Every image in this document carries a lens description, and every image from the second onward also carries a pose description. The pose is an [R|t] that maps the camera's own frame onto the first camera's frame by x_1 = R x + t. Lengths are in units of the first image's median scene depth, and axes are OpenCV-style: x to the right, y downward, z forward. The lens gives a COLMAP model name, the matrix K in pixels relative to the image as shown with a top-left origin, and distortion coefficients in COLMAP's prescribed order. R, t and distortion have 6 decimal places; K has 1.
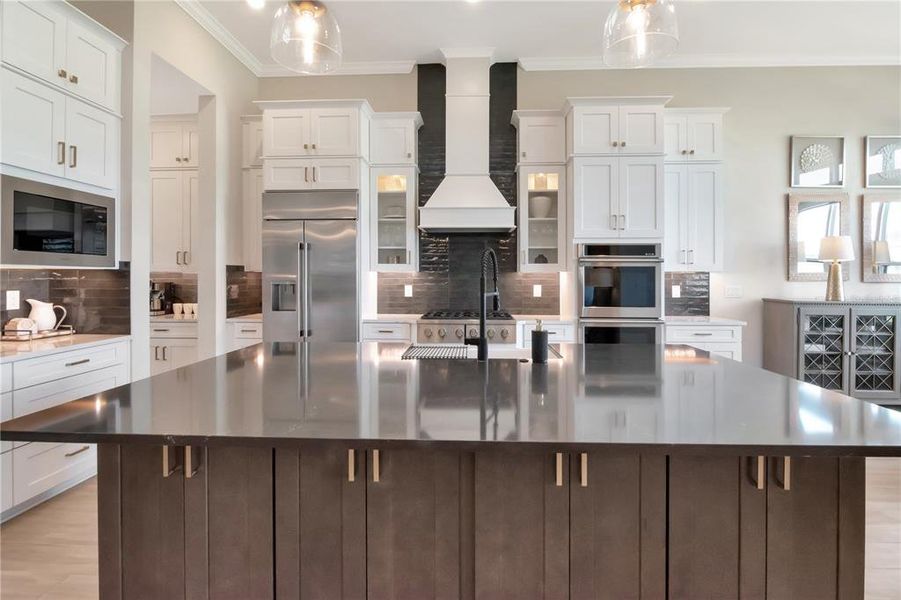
lens RADIAL K [[447.2, 0, 452.2], [0, 447.2, 277.7], [0, 0, 1]] dist [-0.012614, -0.000823]
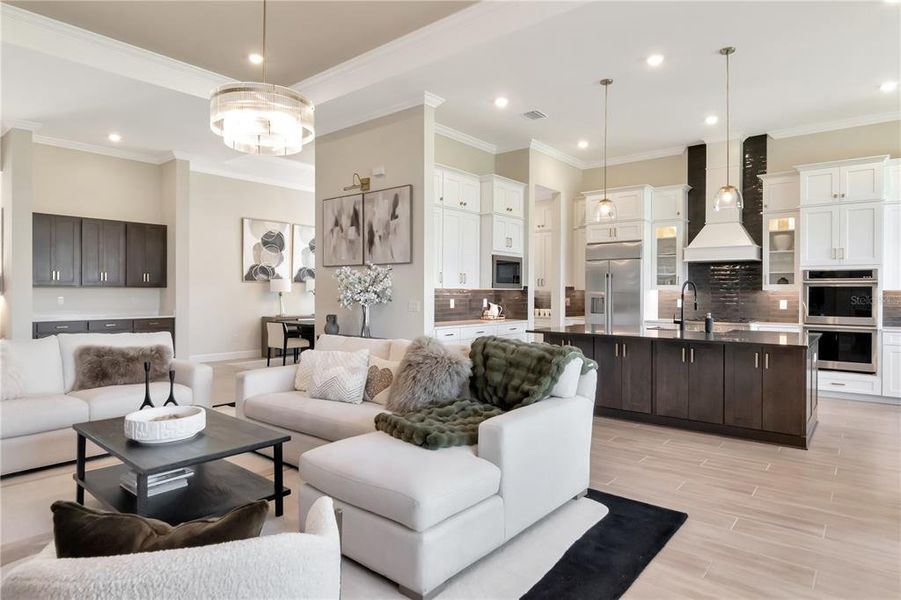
lens RADIAL K [[513.7, 0, 452.1], [0, 513.7, 295.6], [0, 0, 1]] dist [-0.005129, -0.001971]
pose [[0.803599, 0.005648, -0.595144, 0.337066], [-0.004476, 0.999984, 0.003445, 0.001893], [0.595154, -0.000105, 0.803612, -0.887984]]
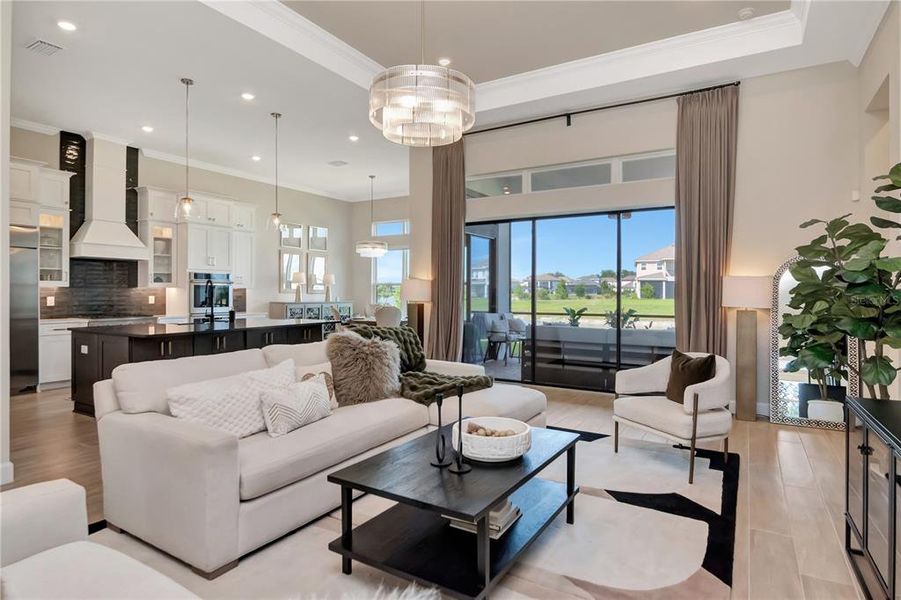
lens RADIAL K [[494.2, 0, 450.1], [0, 494.2, 290.5], [0, 0, 1]] dist [-0.003307, -0.001425]
pose [[0.477723, 0.003001, 0.878505, -0.903658], [-0.001078, 0.999995, -0.002830, 0.001314], [-0.878510, 0.000405, 0.477724, -0.801979]]
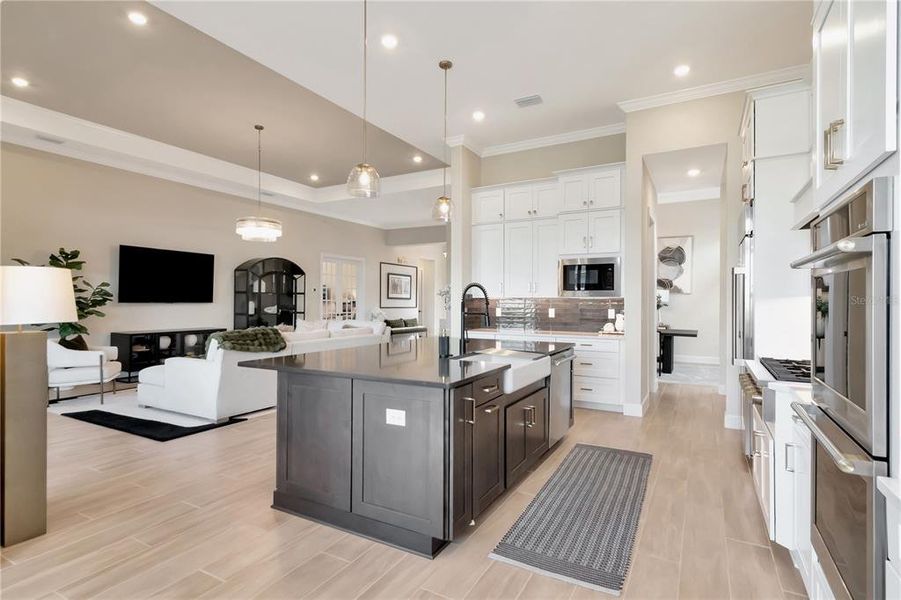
lens RADIAL K [[448.7, 0, 453.0], [0, 448.7, 302.3], [0, 0, 1]] dist [0.018827, -0.000262]
pose [[-0.443448, -0.000500, -0.896300, 0.777442], [-0.004483, 0.999989, 0.001661, -0.001283], [0.896289, 0.004755, -0.443445, 0.849884]]
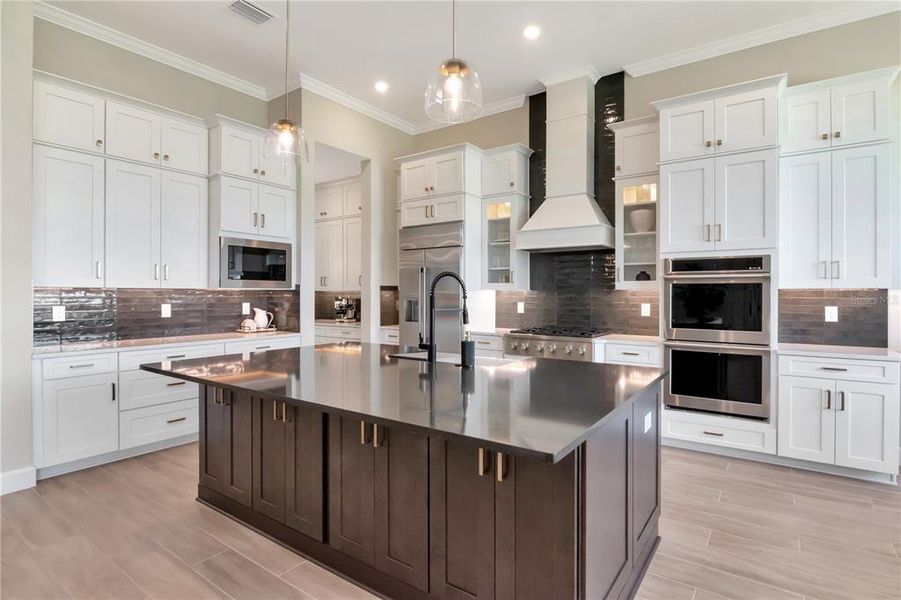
lens RADIAL K [[453.3, 0, 454.2], [0, 453.3, 295.1], [0, 0, 1]] dist [-0.005476, -0.001318]
pose [[0.844584, 0.002089, -0.535419, 0.397017], [-0.001601, 0.999998, 0.001378, -0.002362], [0.535421, -0.000306, 0.844586, -0.018194]]
